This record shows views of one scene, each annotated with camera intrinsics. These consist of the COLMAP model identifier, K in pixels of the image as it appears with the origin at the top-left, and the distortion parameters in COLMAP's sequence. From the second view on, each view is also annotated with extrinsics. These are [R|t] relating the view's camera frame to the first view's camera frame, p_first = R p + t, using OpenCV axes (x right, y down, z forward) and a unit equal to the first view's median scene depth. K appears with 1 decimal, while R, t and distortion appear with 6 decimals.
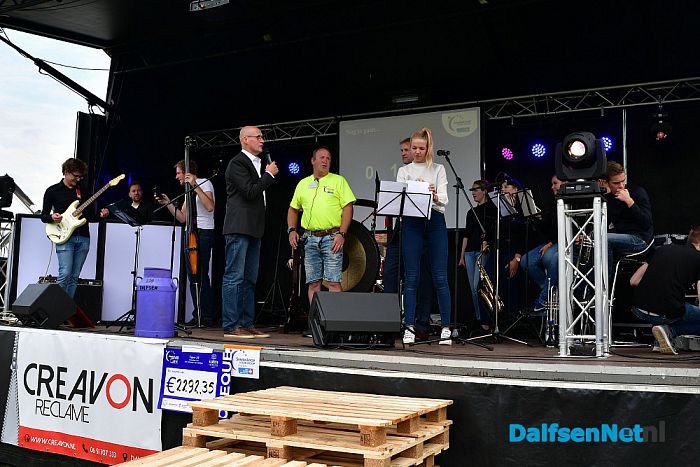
lens RADIAL K [[733.4, 0, 346.2], [0, 733.4, 226.1], [0, 0, 1]] dist [-0.104812, 0.038227]
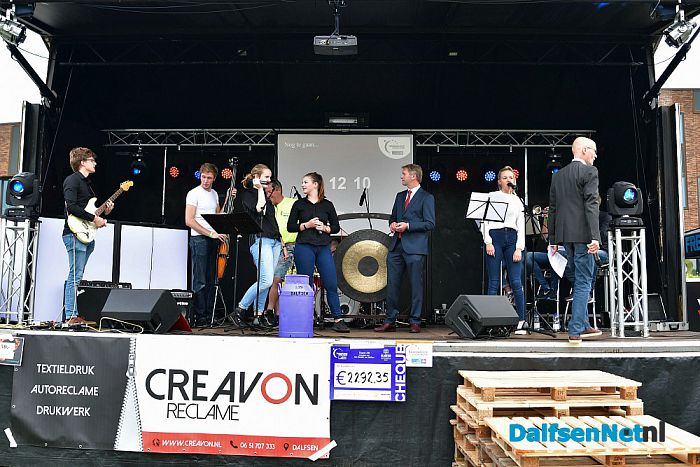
lens RADIAL K [[733.4, 0, 346.2], [0, 733.4, 226.1], [0, 0, 1]] dist [-0.104812, 0.038227]
pose [[0.894478, 0.030223, 0.446090, -0.698722], [-0.035351, 0.999370, 0.003177, -0.023773], [-0.445713, -0.018611, 0.894983, -0.032486]]
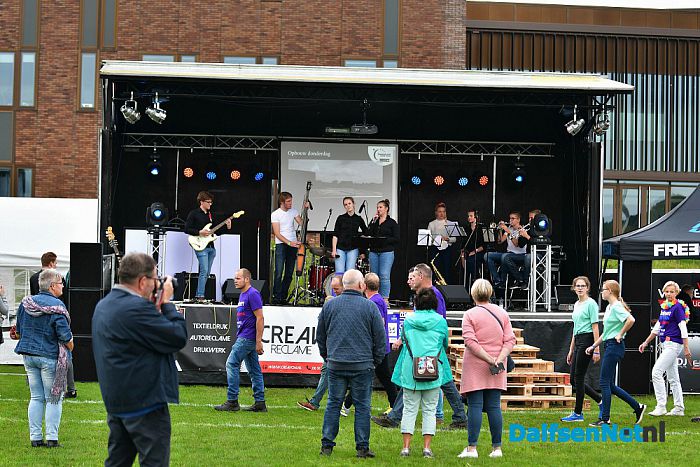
lens RADIAL K [[2159.1, 0, 350.0], [0, 2159.1, 233.5], [0, 0, 1]] dist [-0.149588, -3.627997]
pose [[0.836310, 0.004948, 0.548234, -3.362951], [-0.056016, 0.995497, 0.076466, -0.479910], [-0.545387, -0.094659, 0.832822, -3.730684]]
